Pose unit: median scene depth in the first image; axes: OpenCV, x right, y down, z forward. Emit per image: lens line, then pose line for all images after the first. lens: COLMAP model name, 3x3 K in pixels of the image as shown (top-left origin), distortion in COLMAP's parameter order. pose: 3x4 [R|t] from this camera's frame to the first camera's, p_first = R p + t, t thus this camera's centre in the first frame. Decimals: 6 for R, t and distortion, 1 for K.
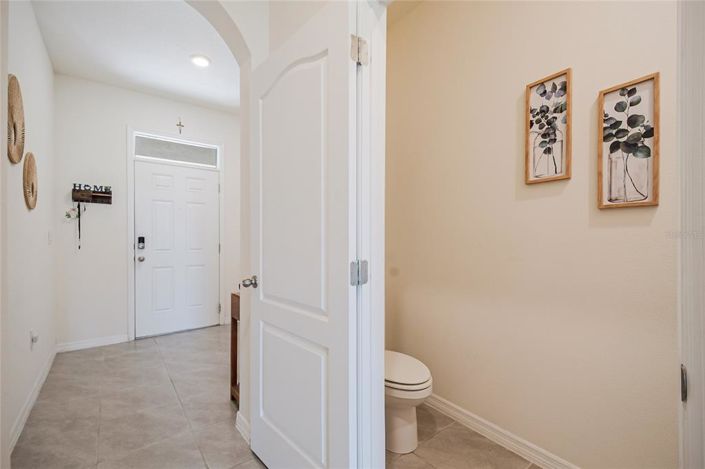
lens RADIAL K [[321.3, 0, 355.7], [0, 321.3, 240.7], [0, 0, 1]] dist [0.033937, -0.028774]
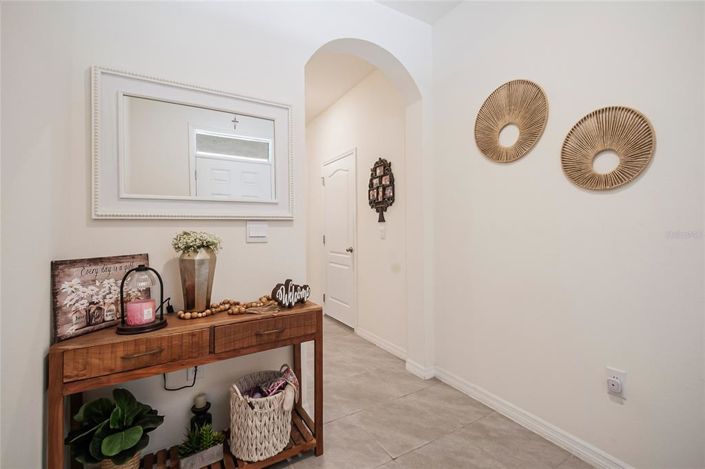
lens RADIAL K [[321.3, 0, 355.7], [0, 321.3, 240.7], [0, 0, 1]] dist [0.033937, -0.028774]
pose [[-0.991712, 0.004365, 0.128409, -0.394755], [0.009711, 0.999111, 0.041035, -0.017627], [-0.128115, 0.041942, -0.990872, 1.215271]]
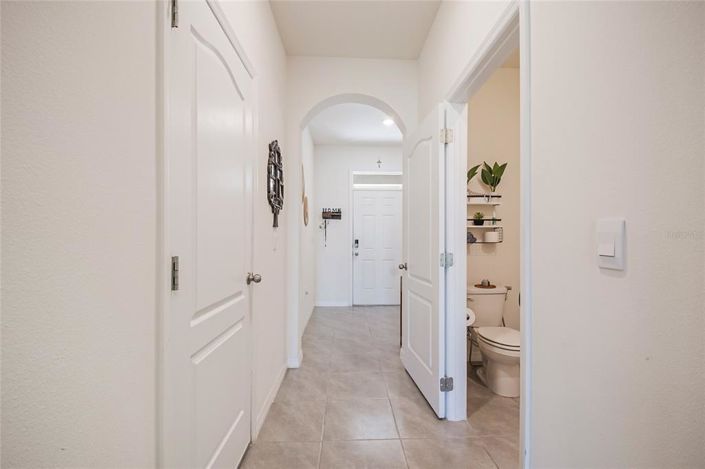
lens RADIAL K [[321.3, 0, 355.7], [0, 321.3, 240.7], [0, 0, 1]] dist [0.033937, -0.028774]
pose [[0.820030, 0.000059, -0.572320, 0.233349], [-0.004048, 0.999976, -0.005696, 0.002480], [0.572306, 0.006988, 0.820010, -0.281400]]
